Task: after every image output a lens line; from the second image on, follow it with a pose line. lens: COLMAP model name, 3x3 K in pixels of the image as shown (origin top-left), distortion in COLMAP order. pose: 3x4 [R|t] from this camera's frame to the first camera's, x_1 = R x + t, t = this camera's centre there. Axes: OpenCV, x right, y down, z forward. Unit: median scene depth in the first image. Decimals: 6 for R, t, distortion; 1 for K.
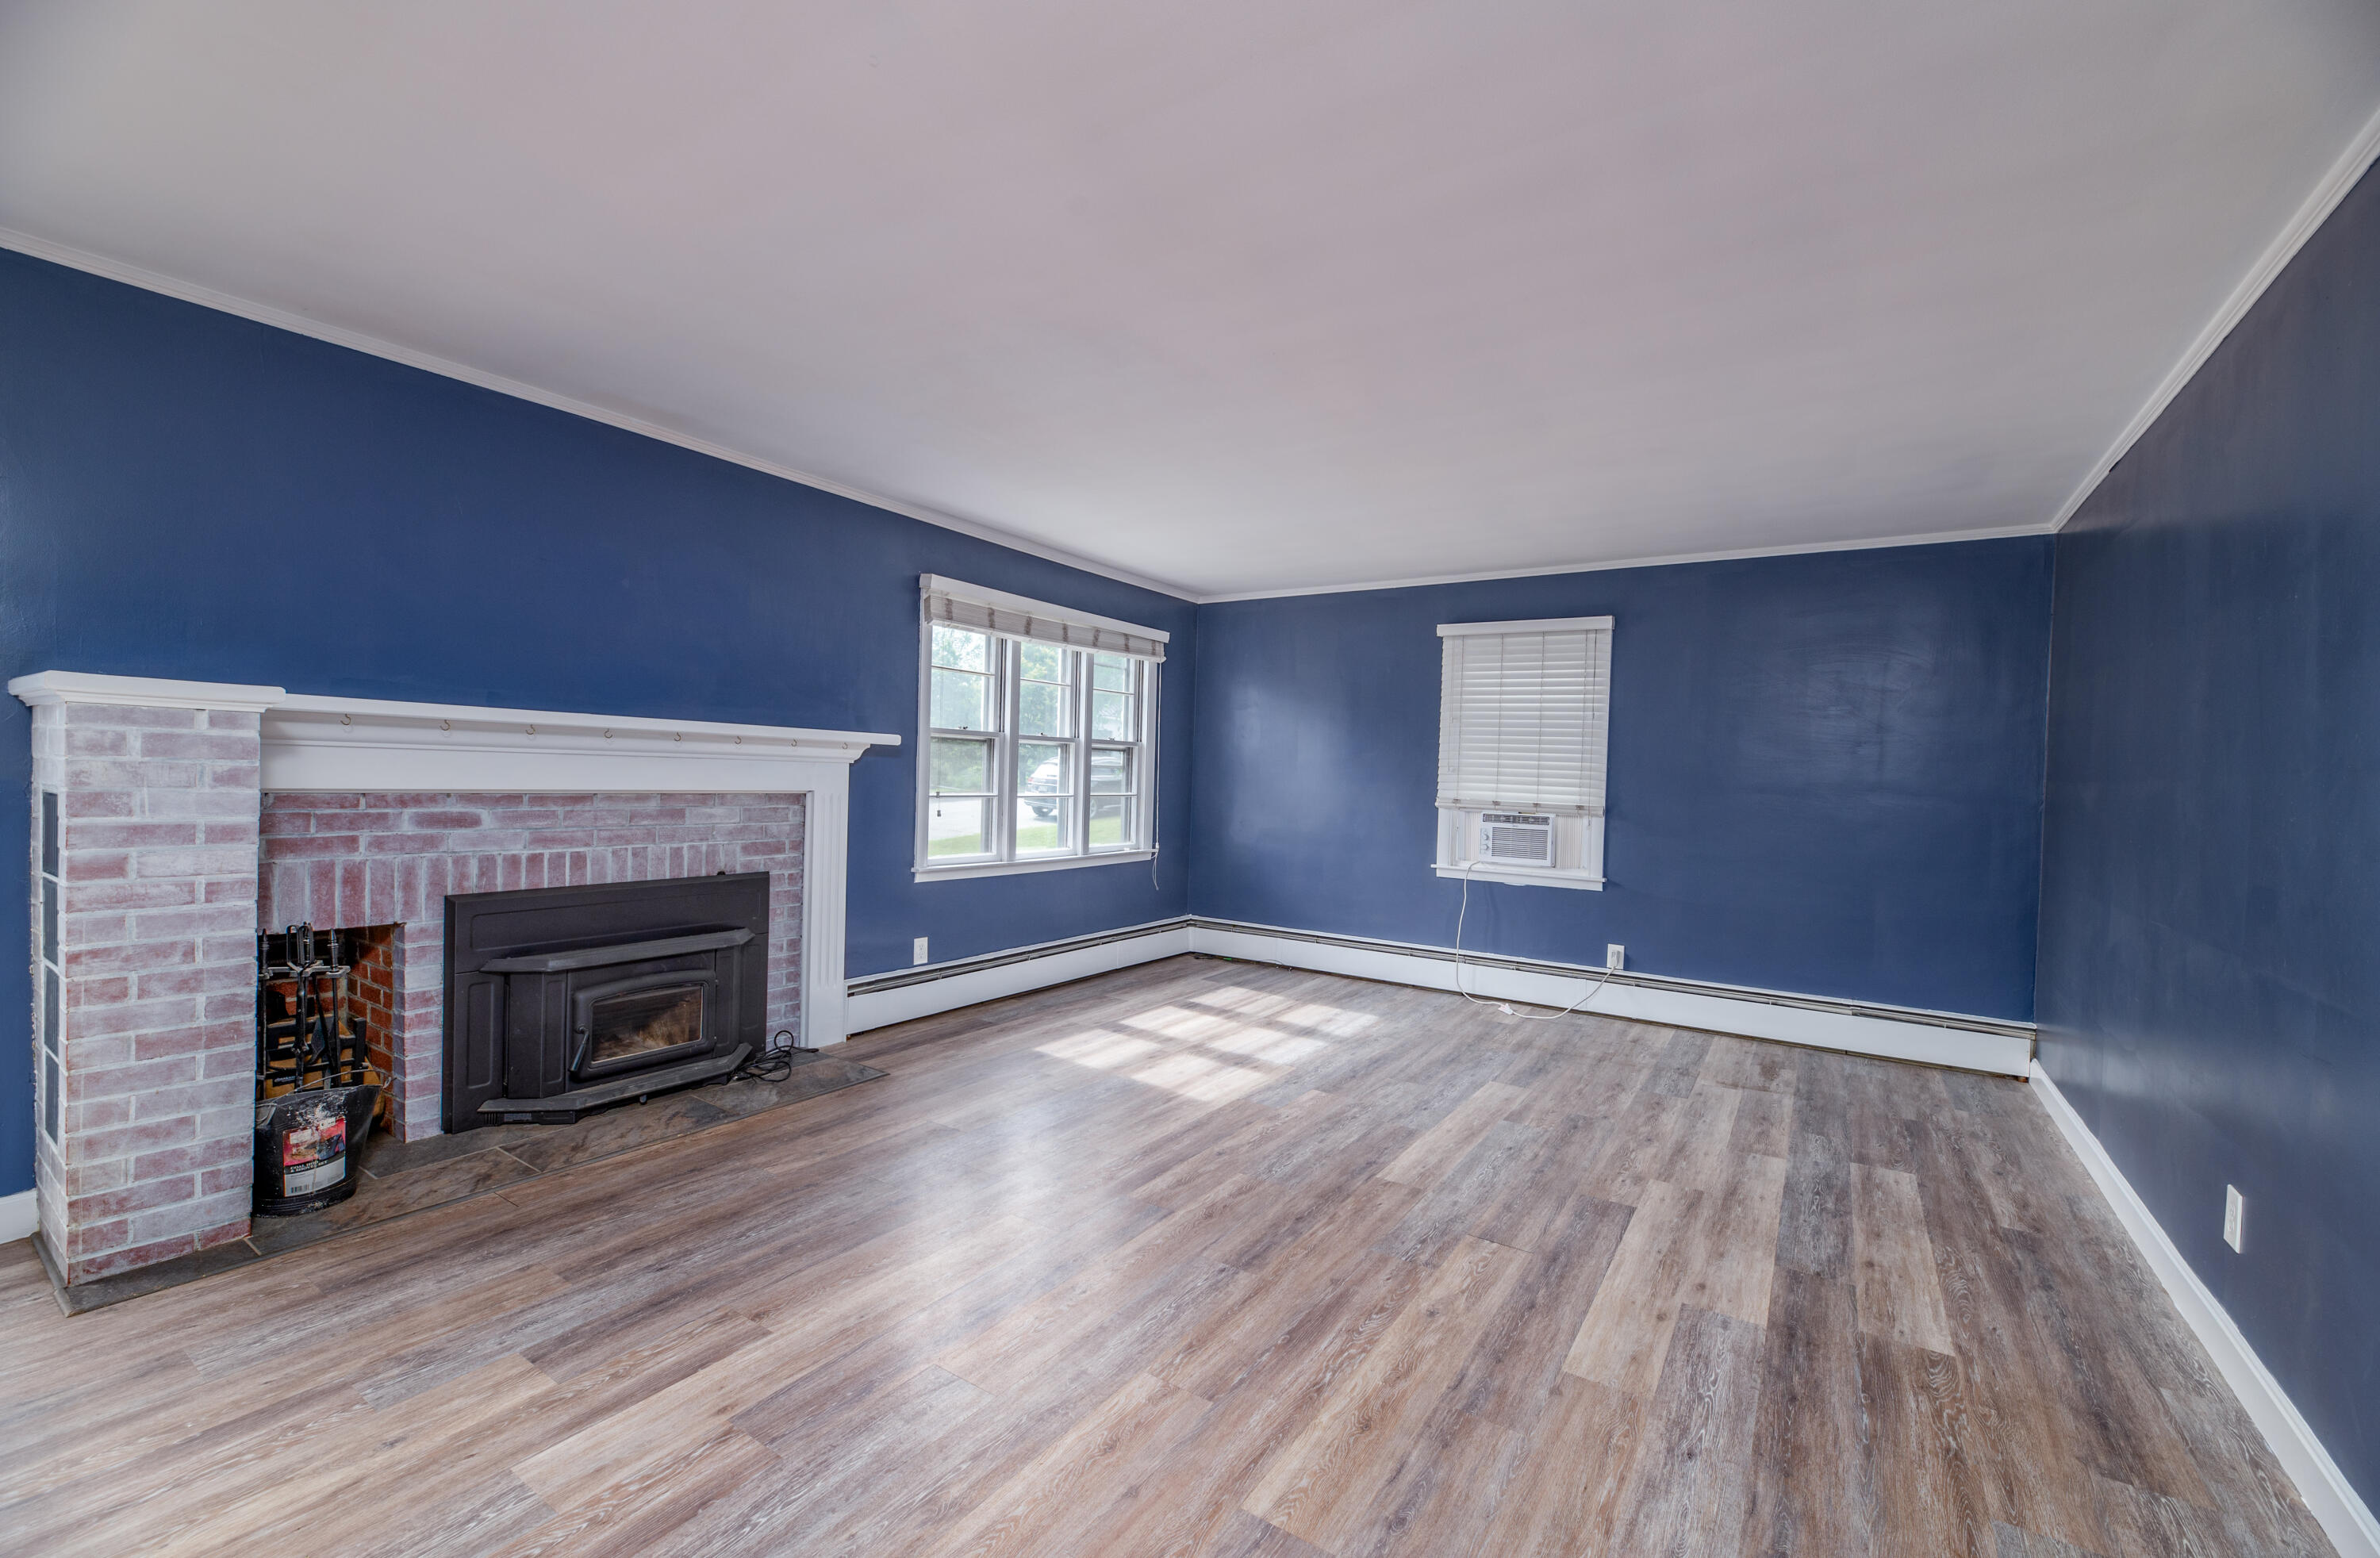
lens RADIAL K [[955.6, 0, 1190.0], [0, 955.6, 779.0], [0, 0, 1]] dist [-0.000470, -0.000178]
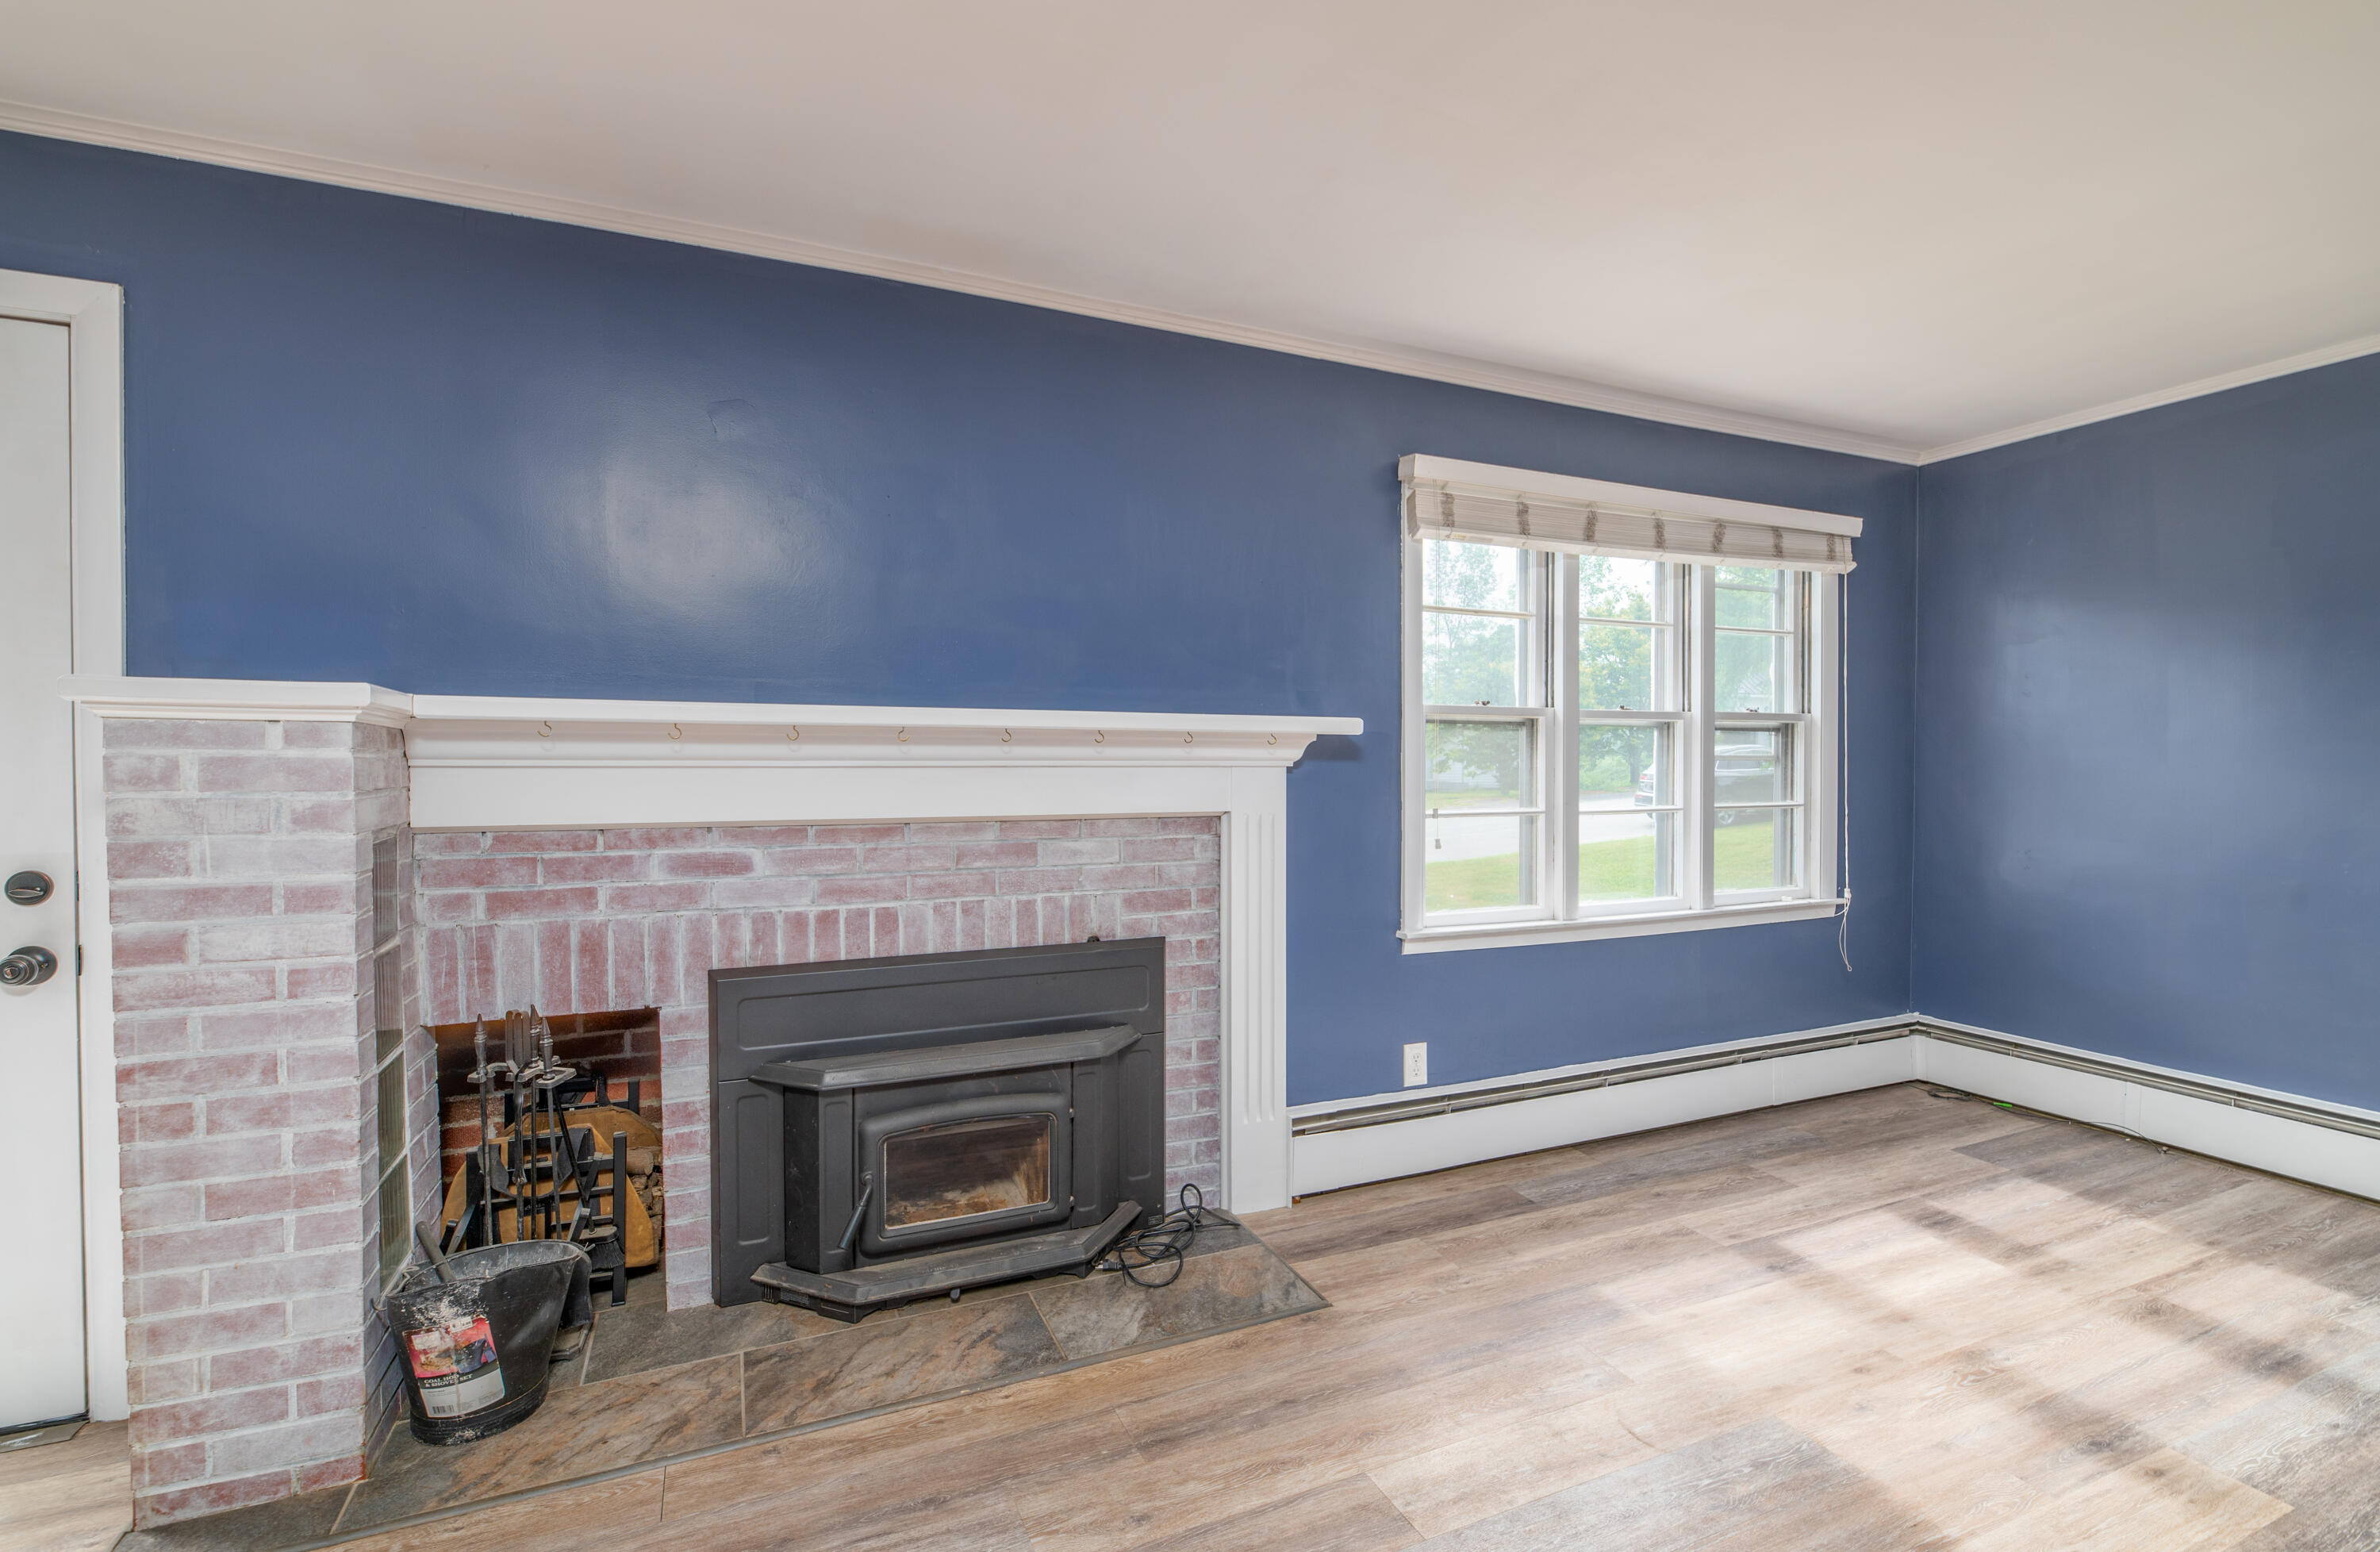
lens RADIAL K [[1083.1, 0, 1195.0], [0, 1083.1, 782.2], [0, 0, 1]] dist [0.004573, -0.005982]
pose [[0.845915, -0.022065, -0.532862, -0.032058], [0.023549, 0.999715, -0.004014, -0.006050], [0.532798, -0.009153, 0.846193, 0.452679]]
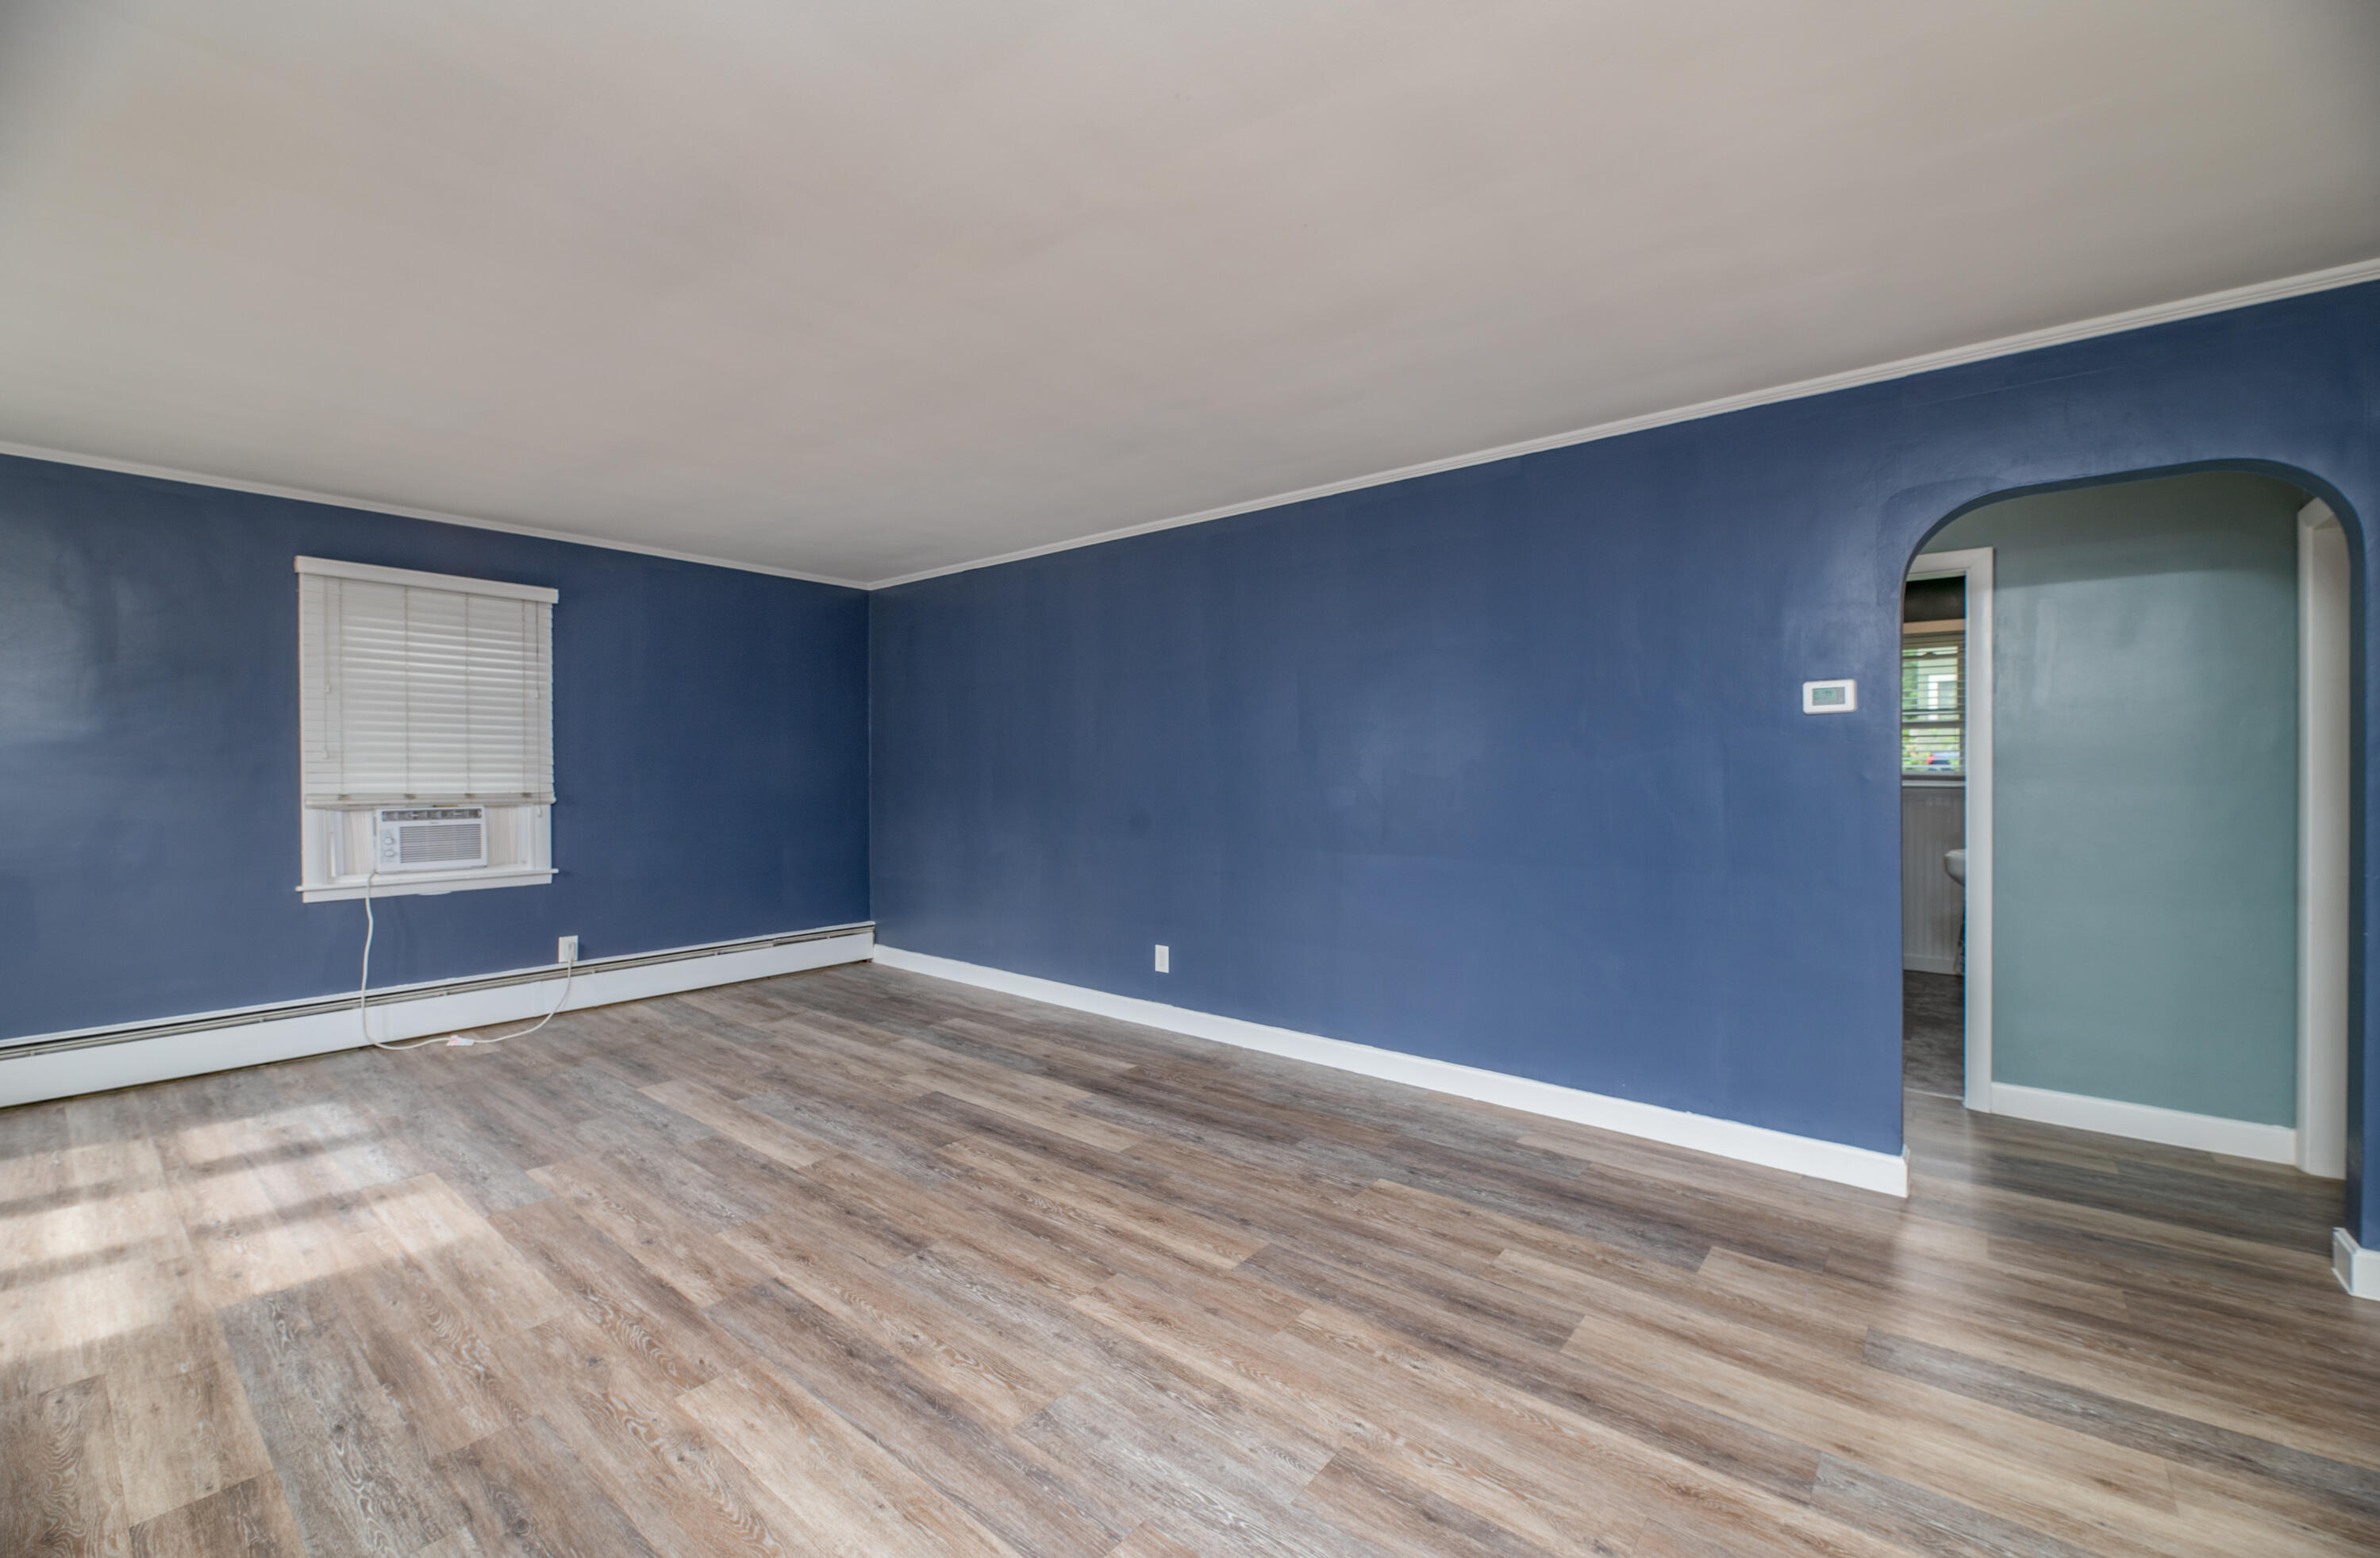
lens RADIAL K [[955.7, 0, 1190.0], [0, 955.7, 779.0], [0, 0, 1]] dist [-0.000470, -0.000178]
pose [[0.112051, -0.040756, 0.992866, -0.635741], [0.008978, 0.999159, 0.040001, -0.024537], [-0.993662, 0.004432, 0.112323, 0.408884]]
